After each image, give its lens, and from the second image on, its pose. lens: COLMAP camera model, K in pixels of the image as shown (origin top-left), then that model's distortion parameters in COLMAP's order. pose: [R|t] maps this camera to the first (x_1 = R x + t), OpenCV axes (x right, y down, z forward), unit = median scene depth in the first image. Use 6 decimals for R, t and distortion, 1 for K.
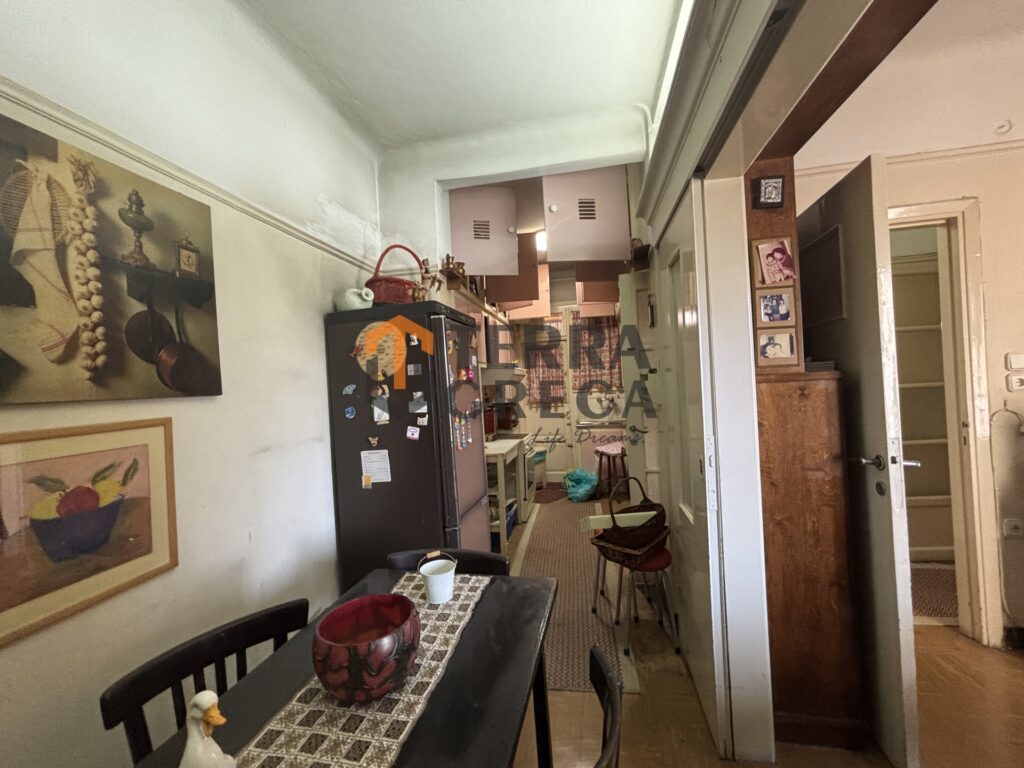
lens RADIAL K [[415.8, 0, 506.5], [0, 415.8, 382.5], [0, 0, 1]] dist [-0.000066, 0.000851]
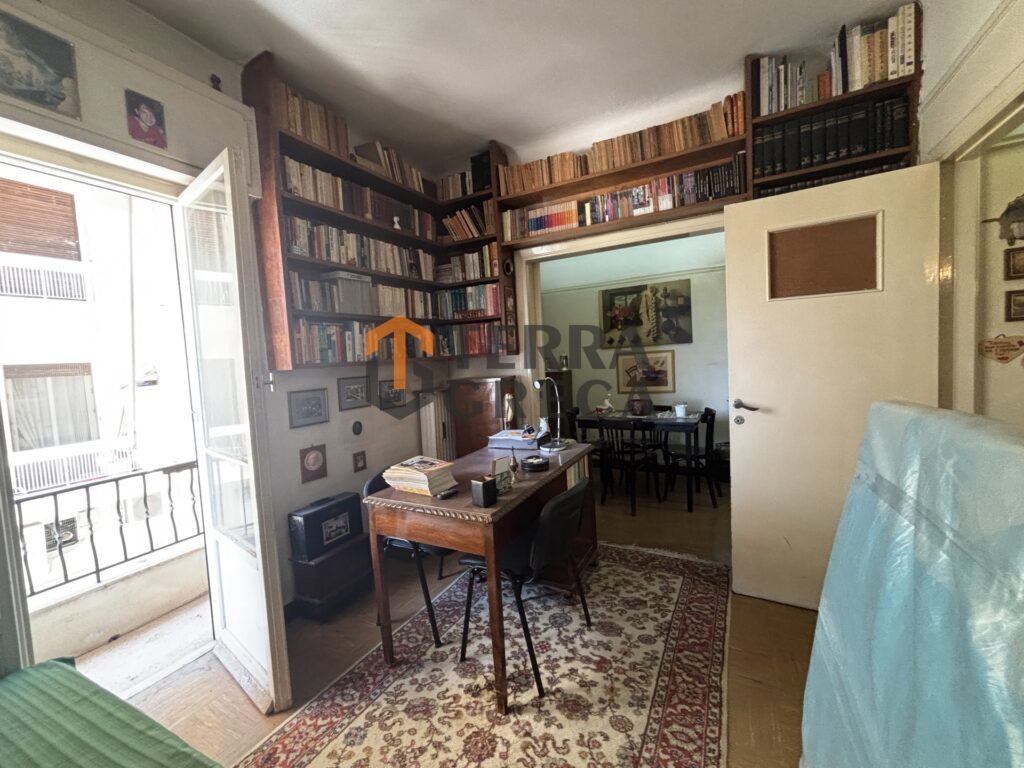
lens RADIAL K [[415.8, 0, 509.8], [0, 415.8, 379.1], [0, 0, 1]] dist [-0.000066, 0.000851]
pose [[-0.285516, 0.120990, -0.950706, 2.684412], [0.073776, 0.991830, 0.104067, -0.124417], [0.955530, -0.040427, -0.292110, 0.649785]]
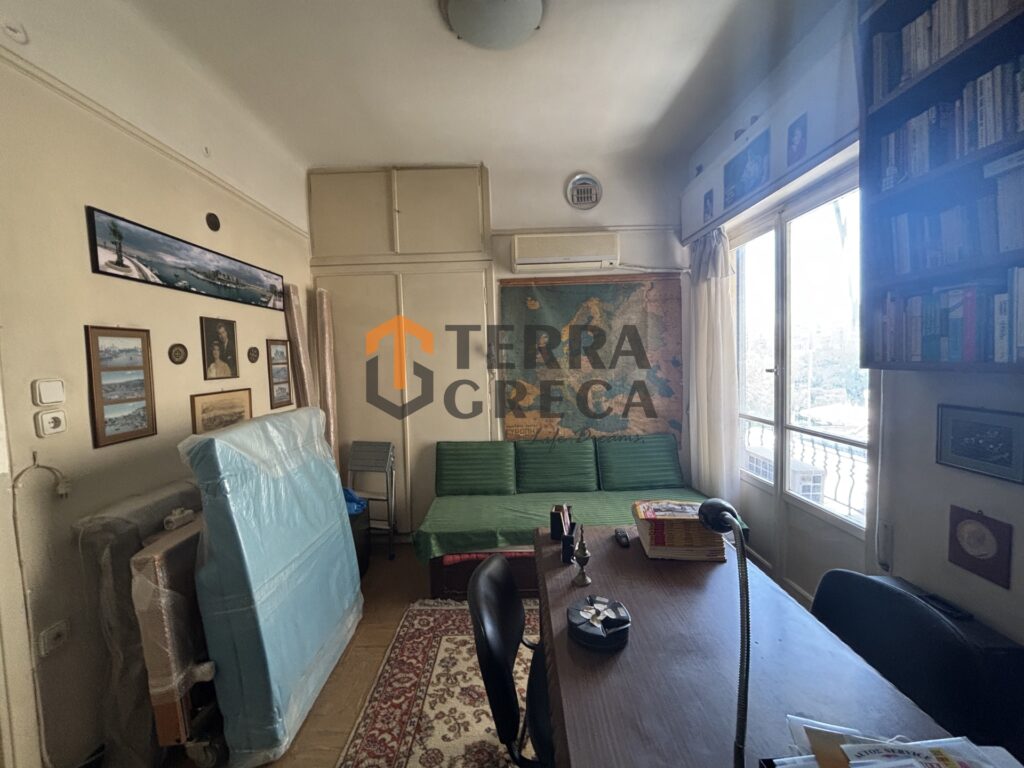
lens RADIAL K [[415.8, 0, 509.7], [0, 415.8, 379.6], [0, 0, 1]] dist [-0.000066, 0.000851]
pose [[-0.194227, 0.003484, 0.980951, 0.587878], [0.034885, 0.999386, 0.003357, -0.067314], [-0.980336, 0.034873, -0.194229, 0.551239]]
